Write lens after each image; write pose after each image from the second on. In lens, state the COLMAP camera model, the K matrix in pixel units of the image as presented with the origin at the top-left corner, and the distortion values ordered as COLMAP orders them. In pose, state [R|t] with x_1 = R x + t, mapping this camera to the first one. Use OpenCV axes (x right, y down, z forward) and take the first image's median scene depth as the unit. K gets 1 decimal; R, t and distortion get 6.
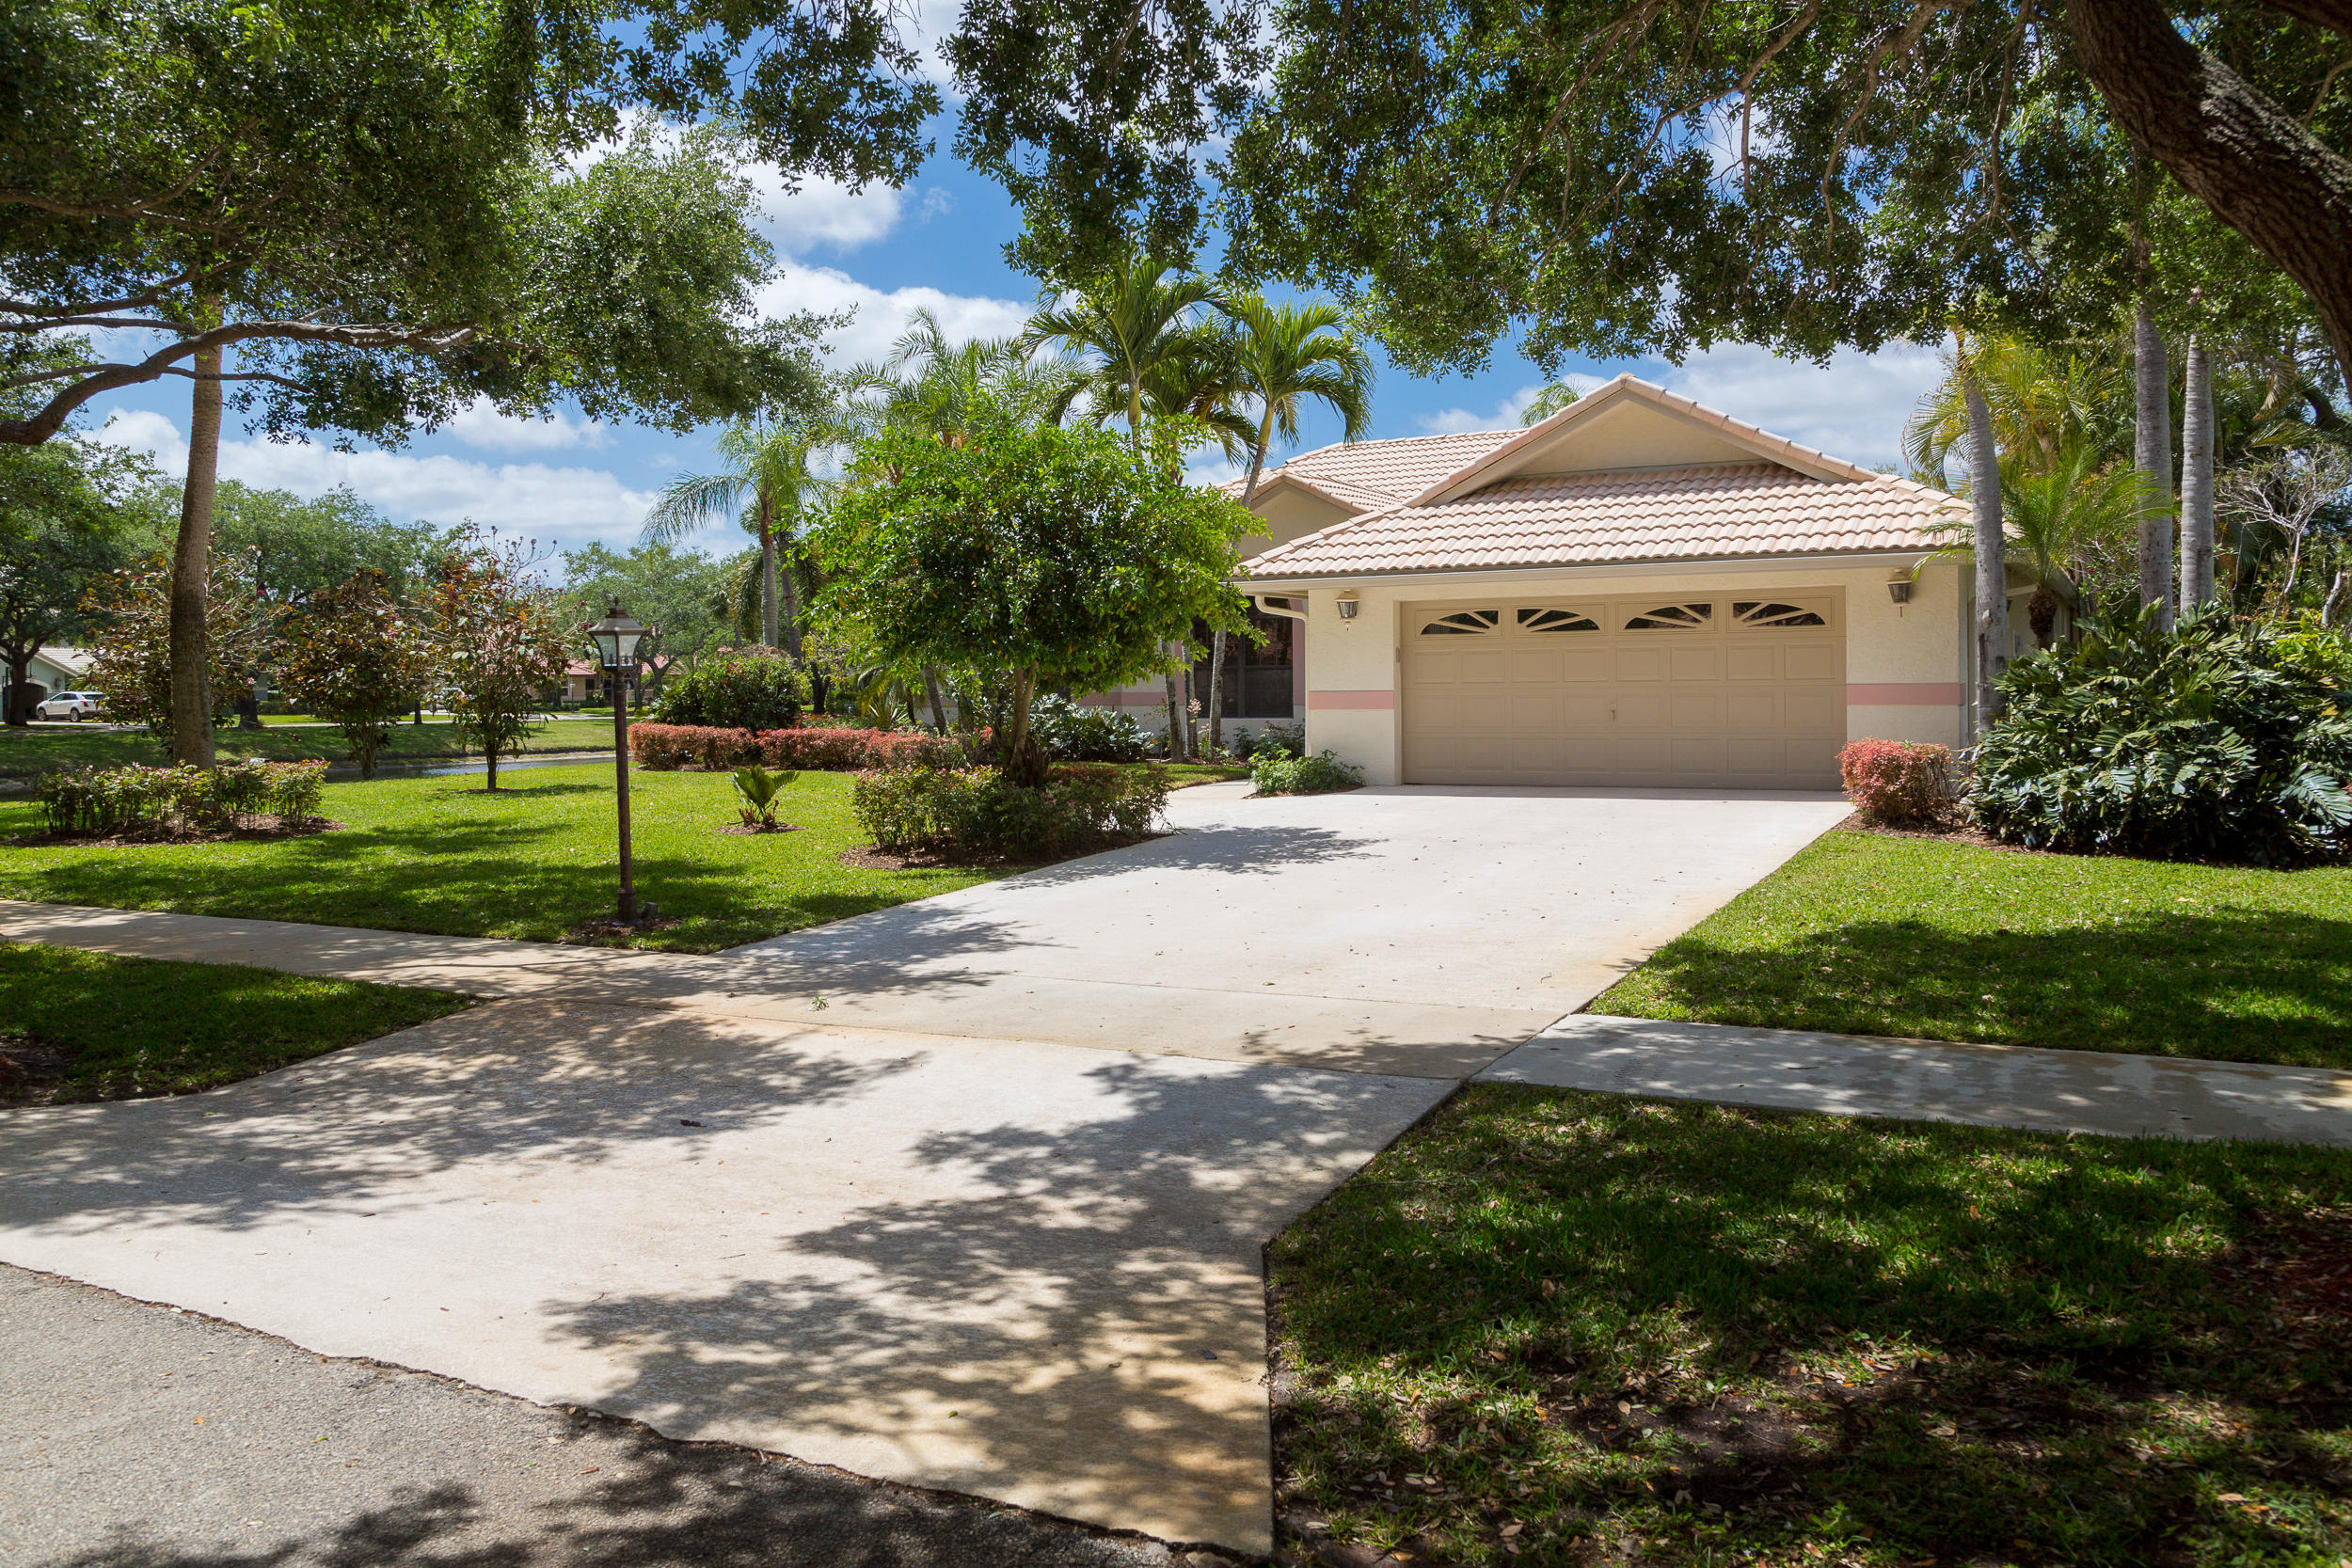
lens RADIAL K [[1825.7, 0, 1176.1], [0, 1825.7, 585.0], [0, 0, 1]] dist [-0.007627, 0.003249]
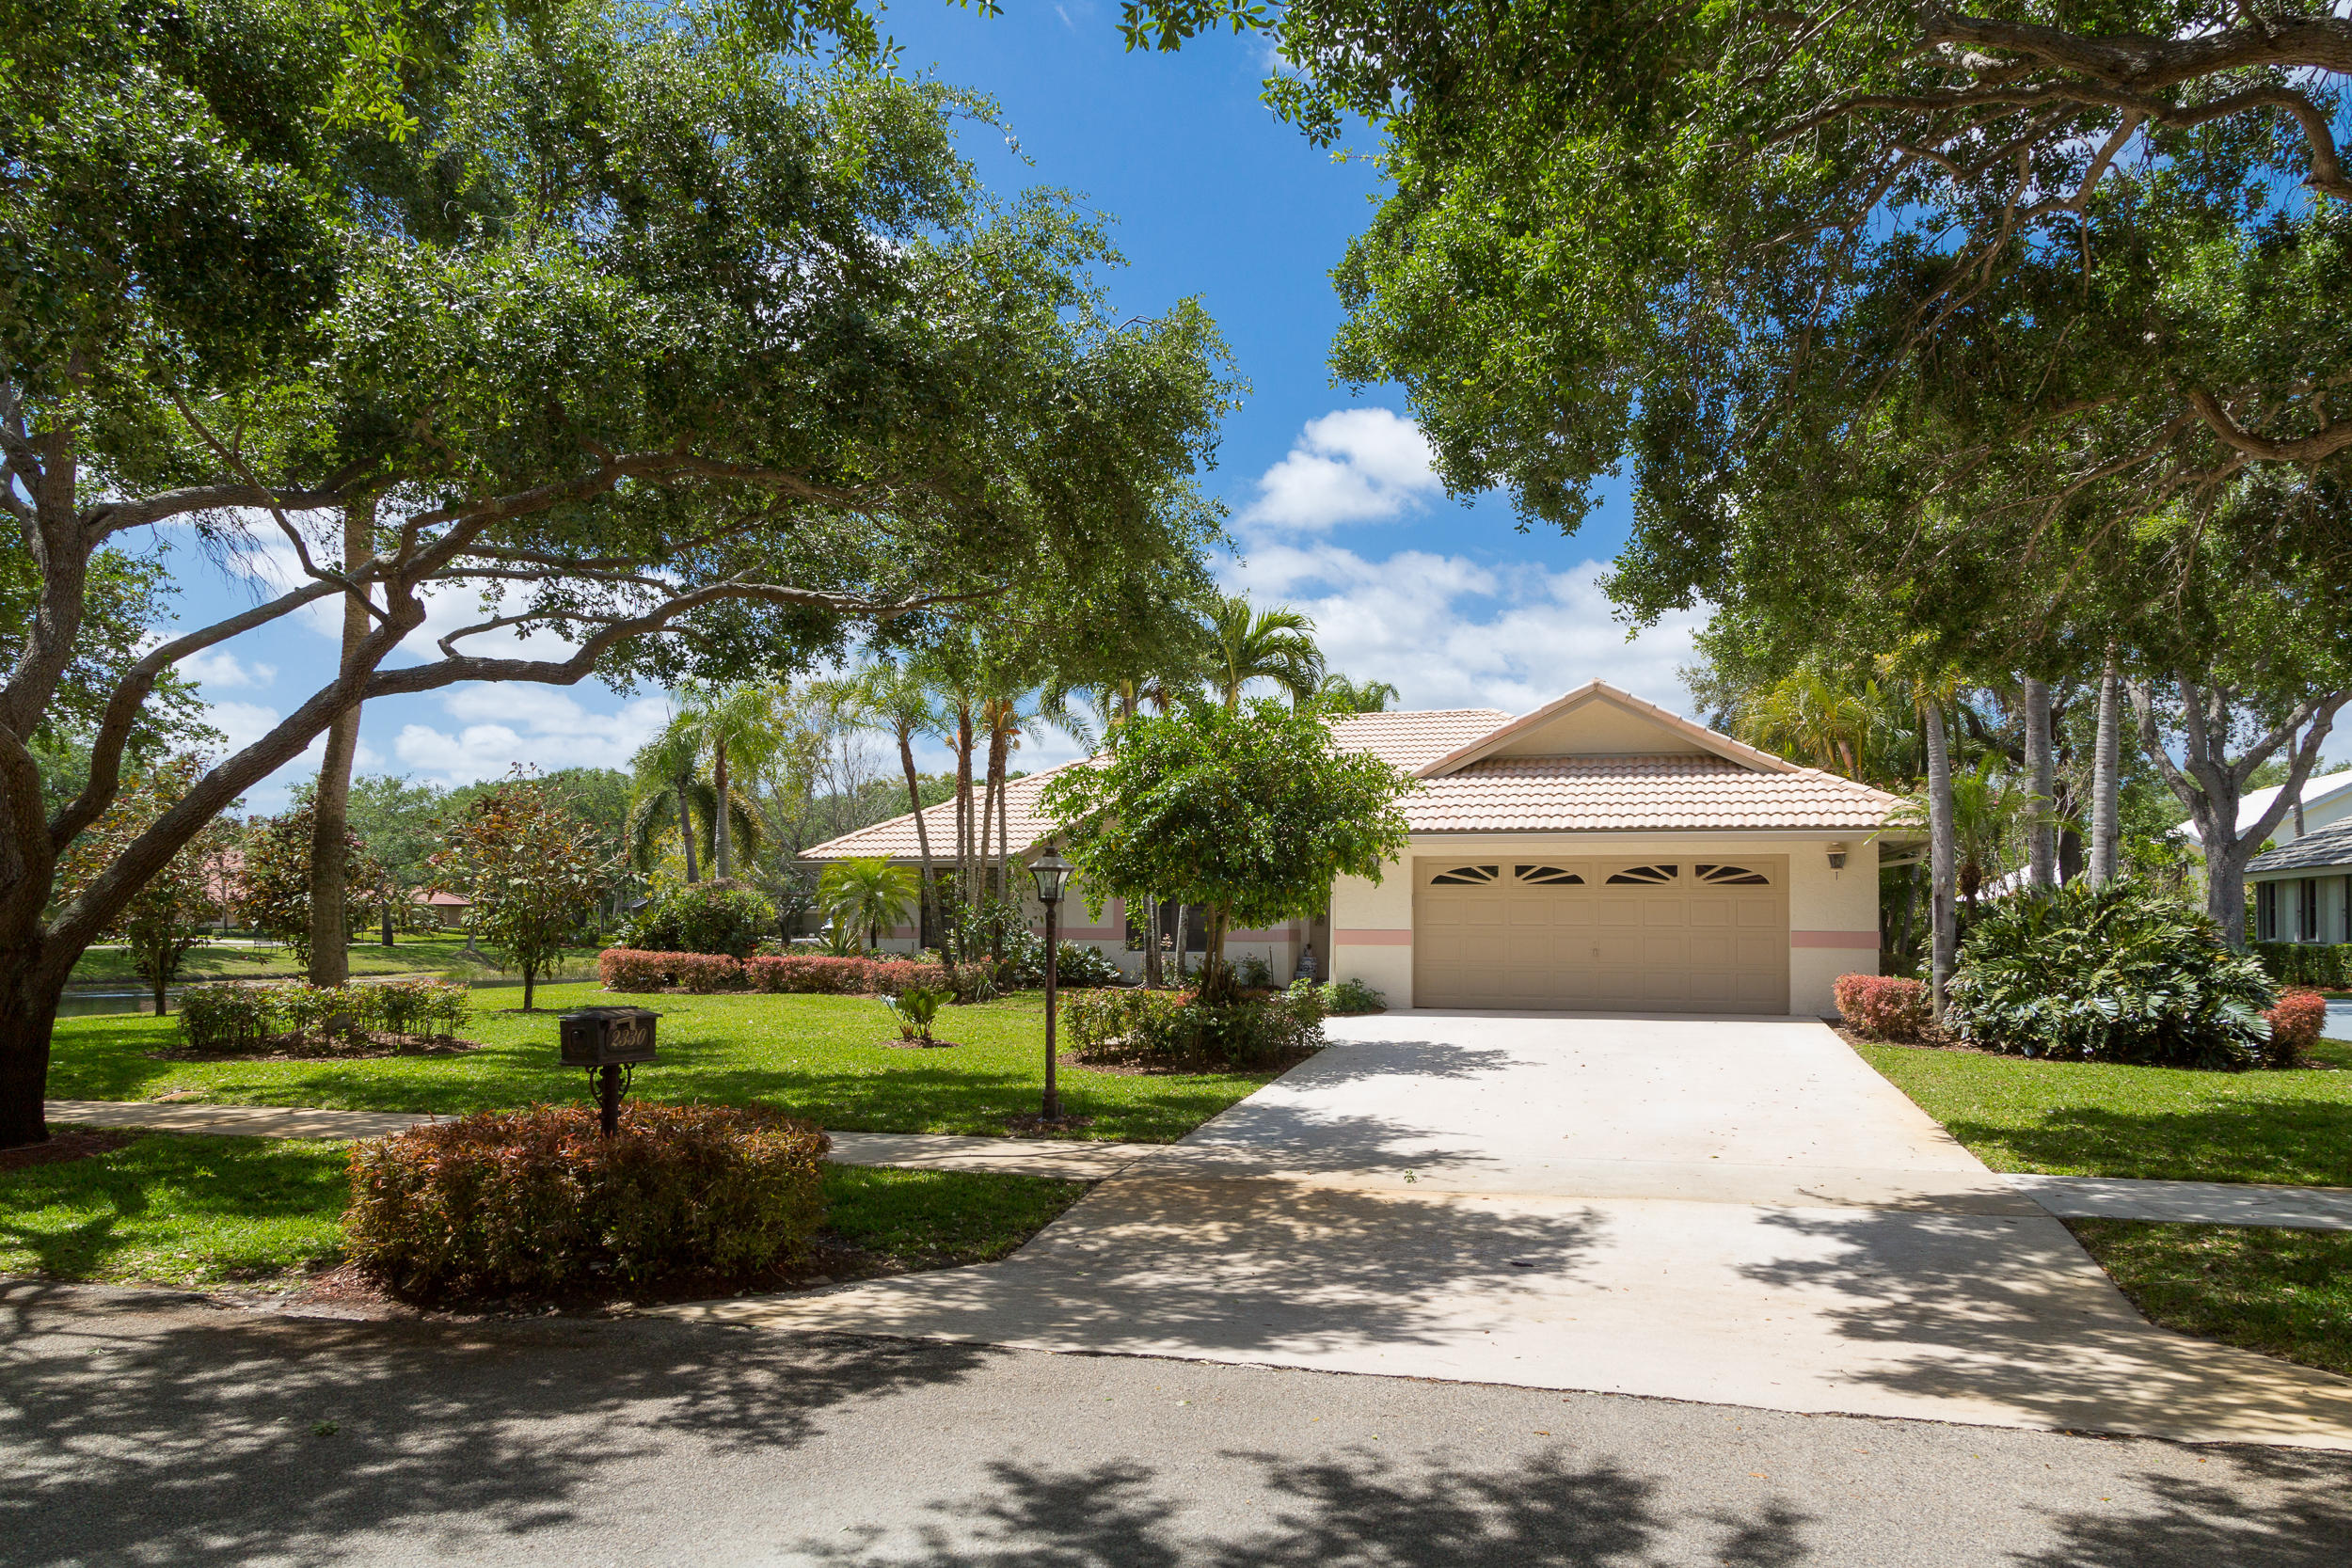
lens RADIAL K [[1625.4, 0, 1198.6], [0, 1625.4, 774.5], [0, 0, 1]] dist [0.010548, 0.001380]
pose [[0.973382, 0.038950, 0.225855, -0.895802], [-0.030281, 0.998670, -0.041720, 0.014104], [-0.227179, 0.033770, 0.973267, -0.061342]]
